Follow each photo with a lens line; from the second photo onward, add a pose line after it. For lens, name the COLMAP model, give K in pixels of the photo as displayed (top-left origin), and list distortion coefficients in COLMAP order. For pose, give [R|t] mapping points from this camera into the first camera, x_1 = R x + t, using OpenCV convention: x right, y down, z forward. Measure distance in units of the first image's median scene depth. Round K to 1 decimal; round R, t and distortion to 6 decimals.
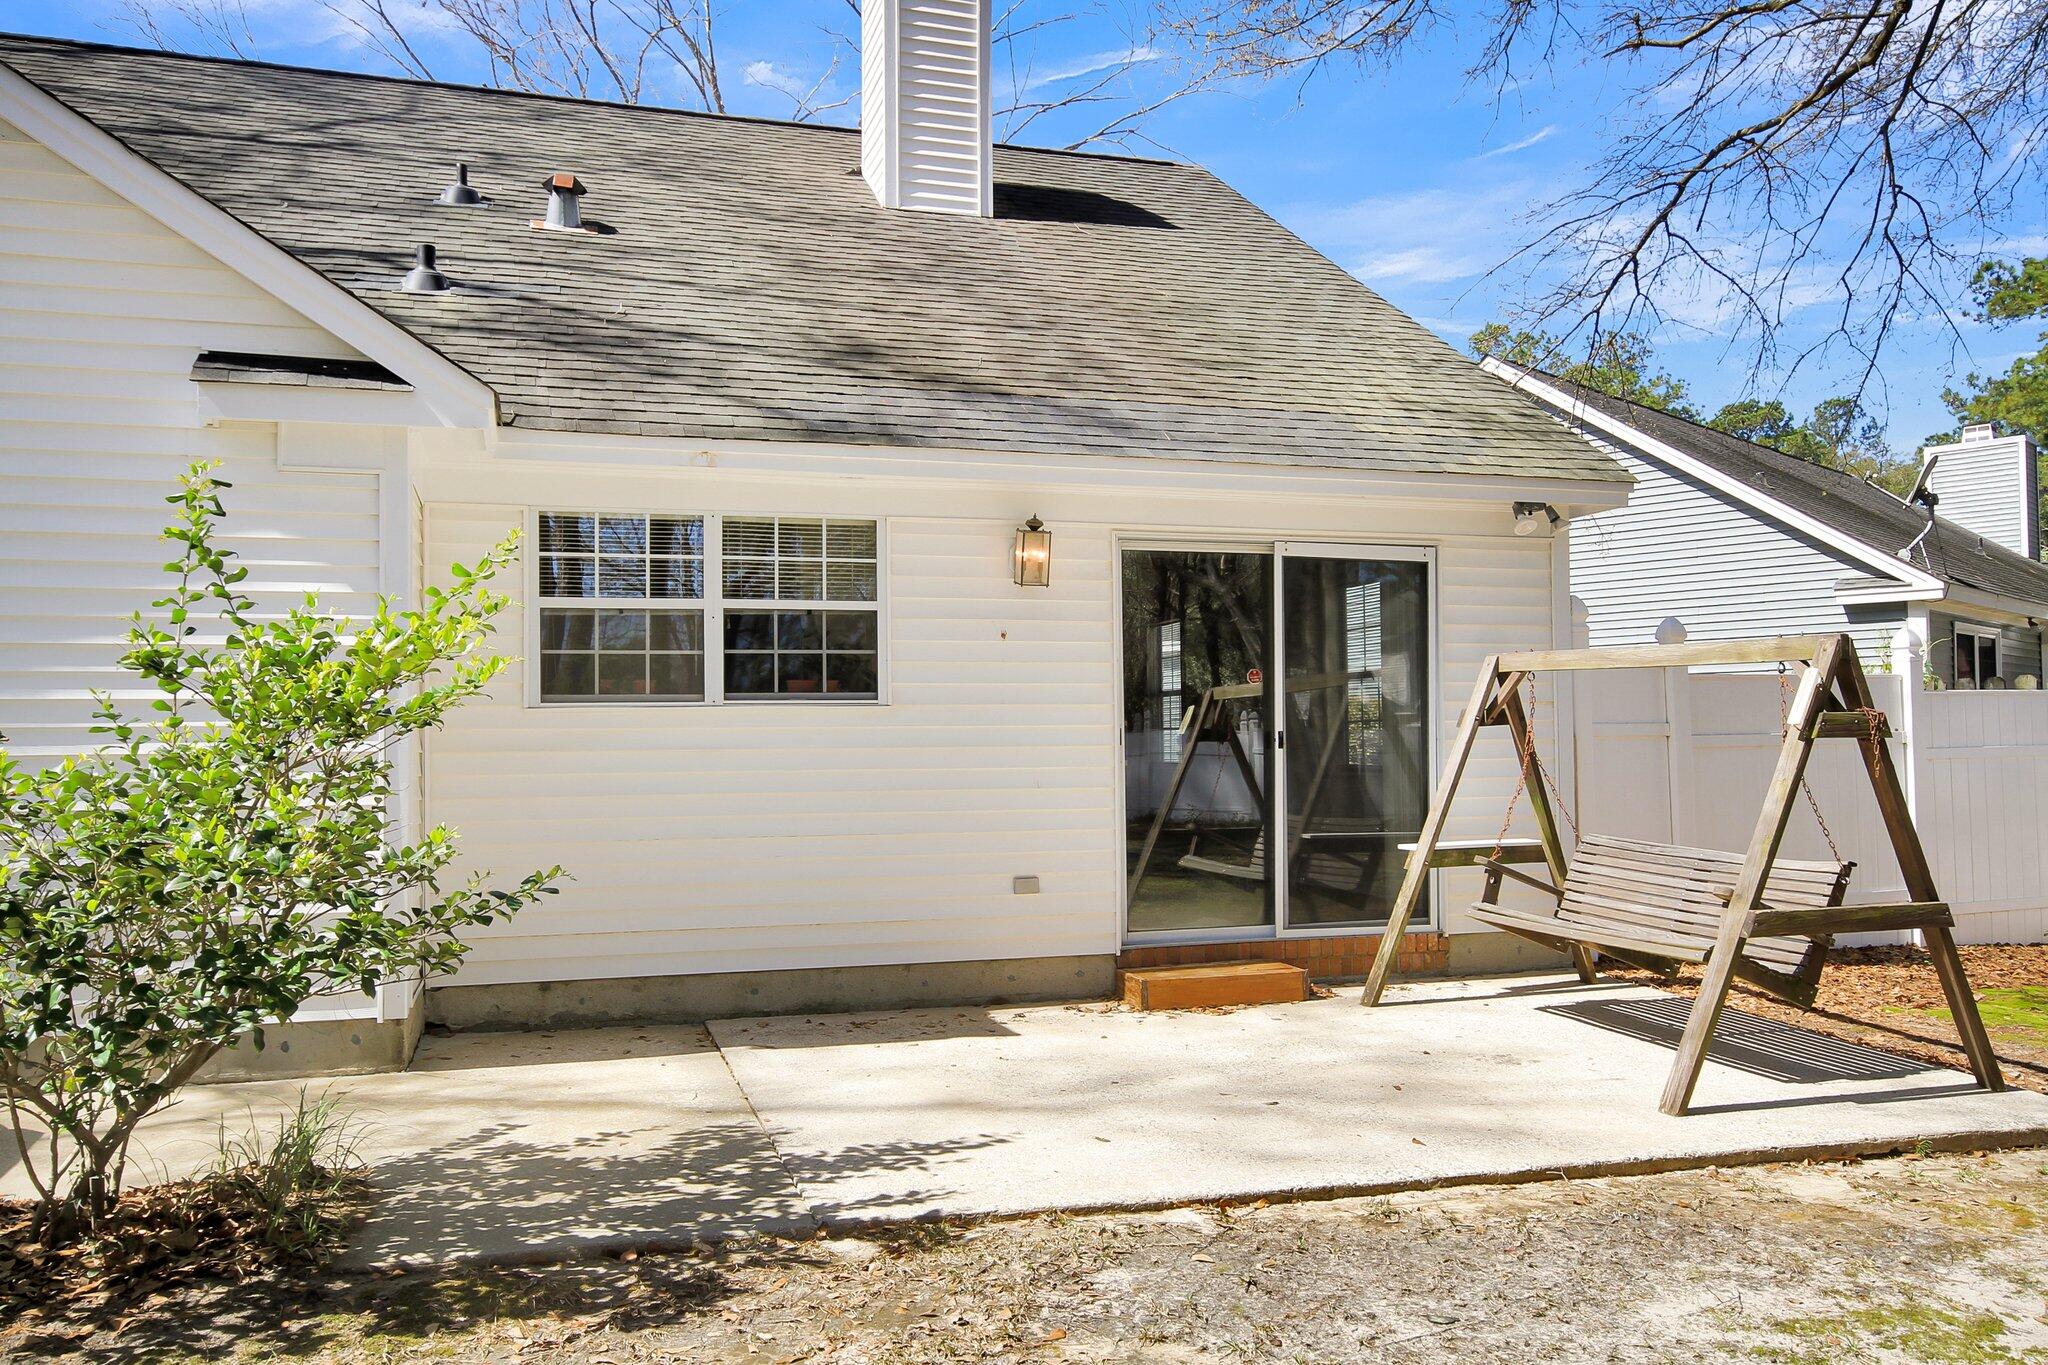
lens RADIAL K [[1633.7, 0, 1018.2], [0, 1633.7, 682.8], [0, 0, 1]] dist [-0.014790, 0.002201]
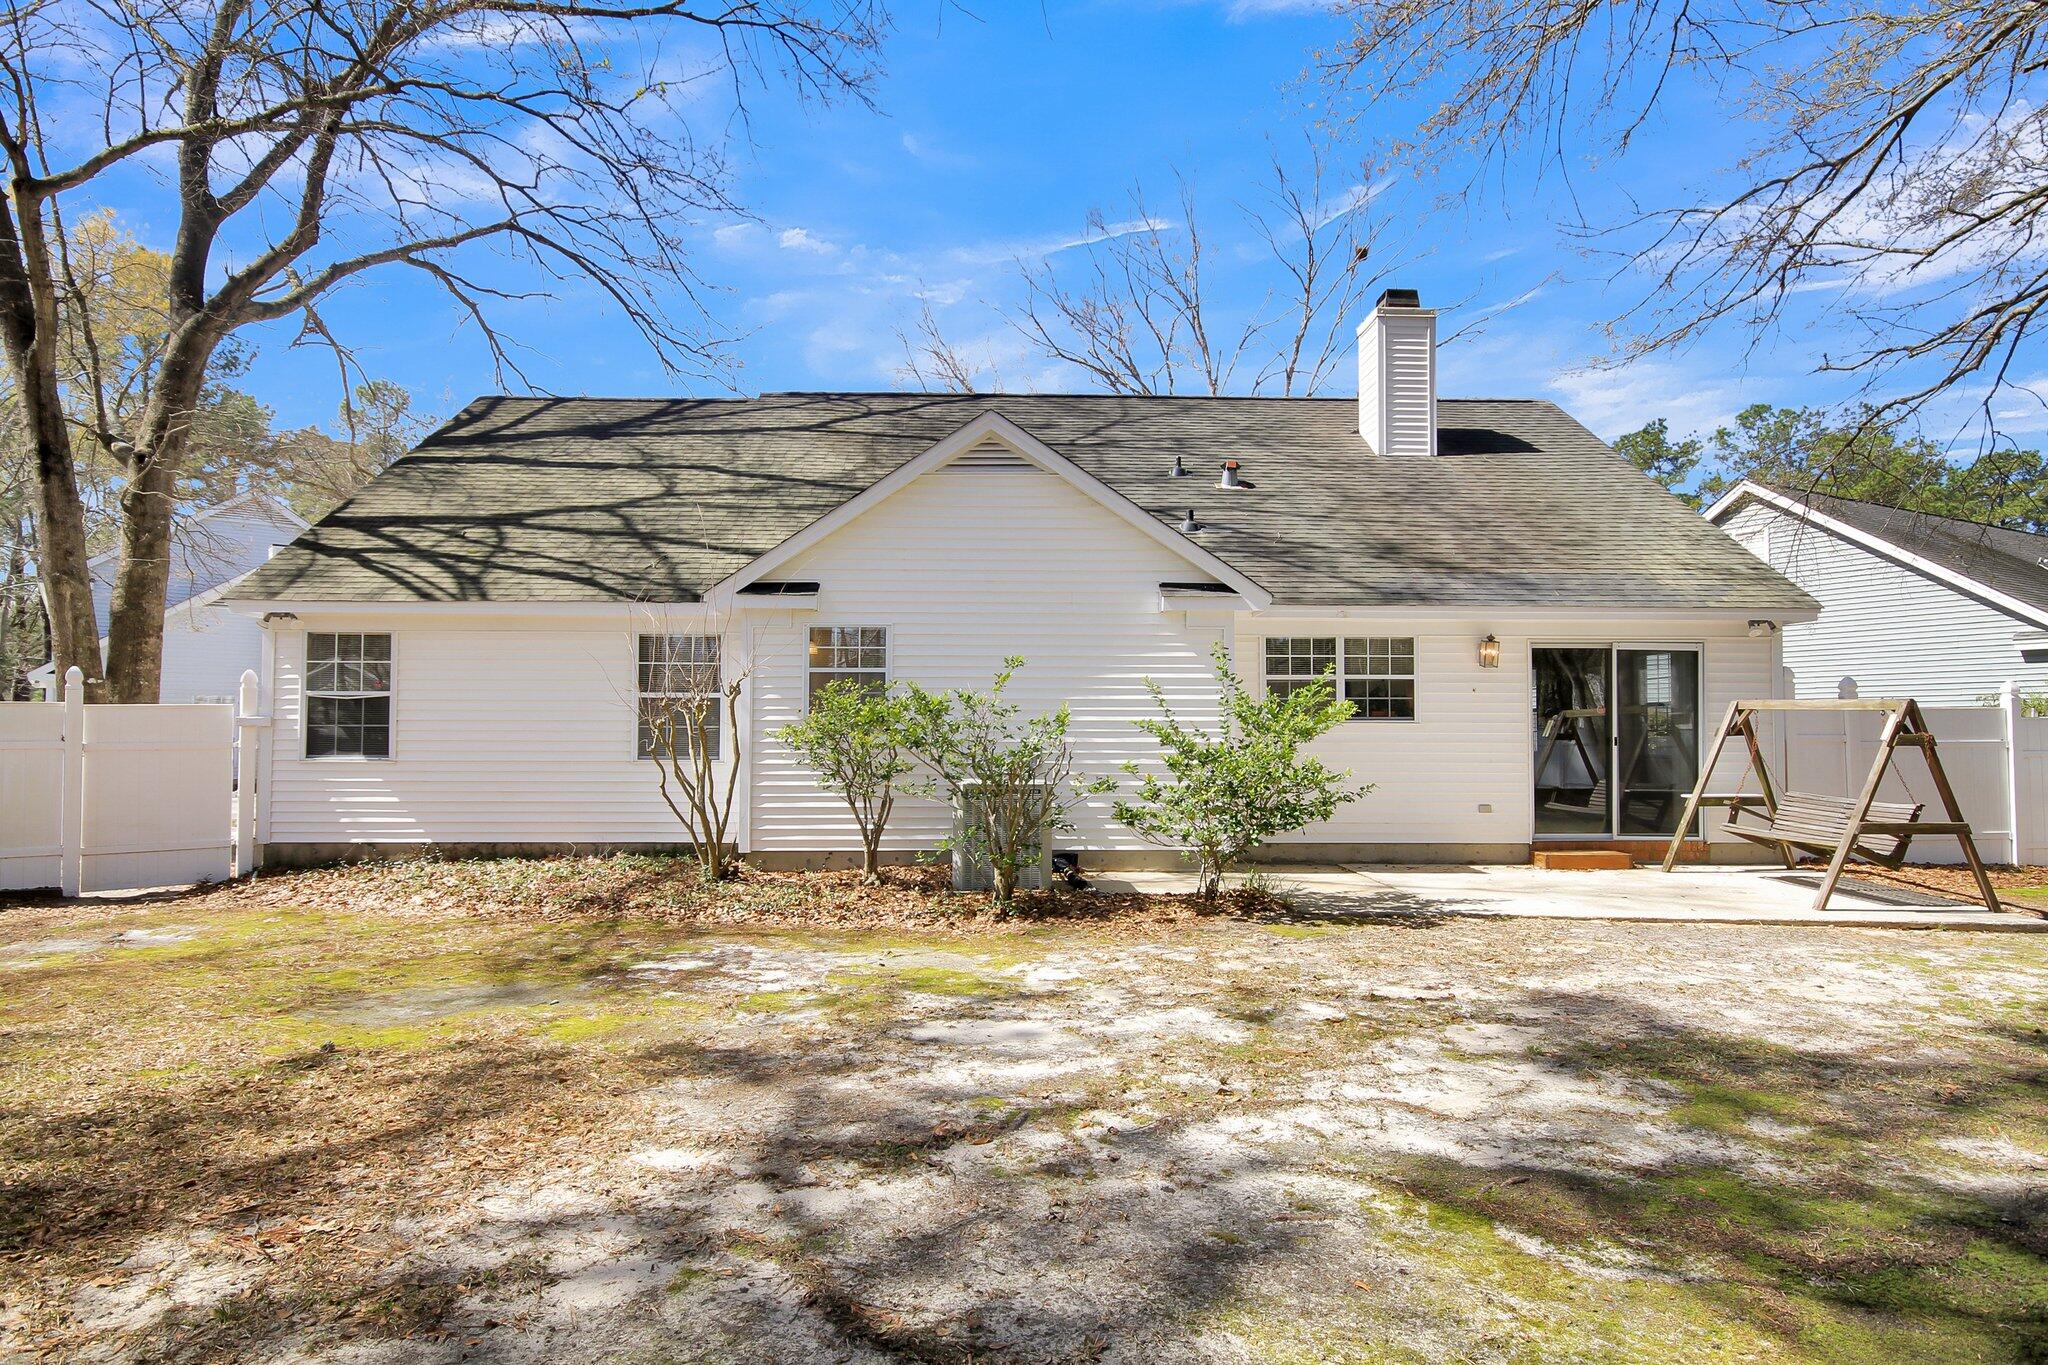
lens RADIAL K [[1194.5, 0, 1024.8], [0, 1194.5, 690.8], [0, 0, 1]] dist [0.000101, 0.009304]
pose [[0.964989, 0.003937, -0.262259, -0.159046], [-0.003364, 0.999991, 0.002637, -0.028972], [0.262267, -0.001662, 0.964994, -0.621888]]
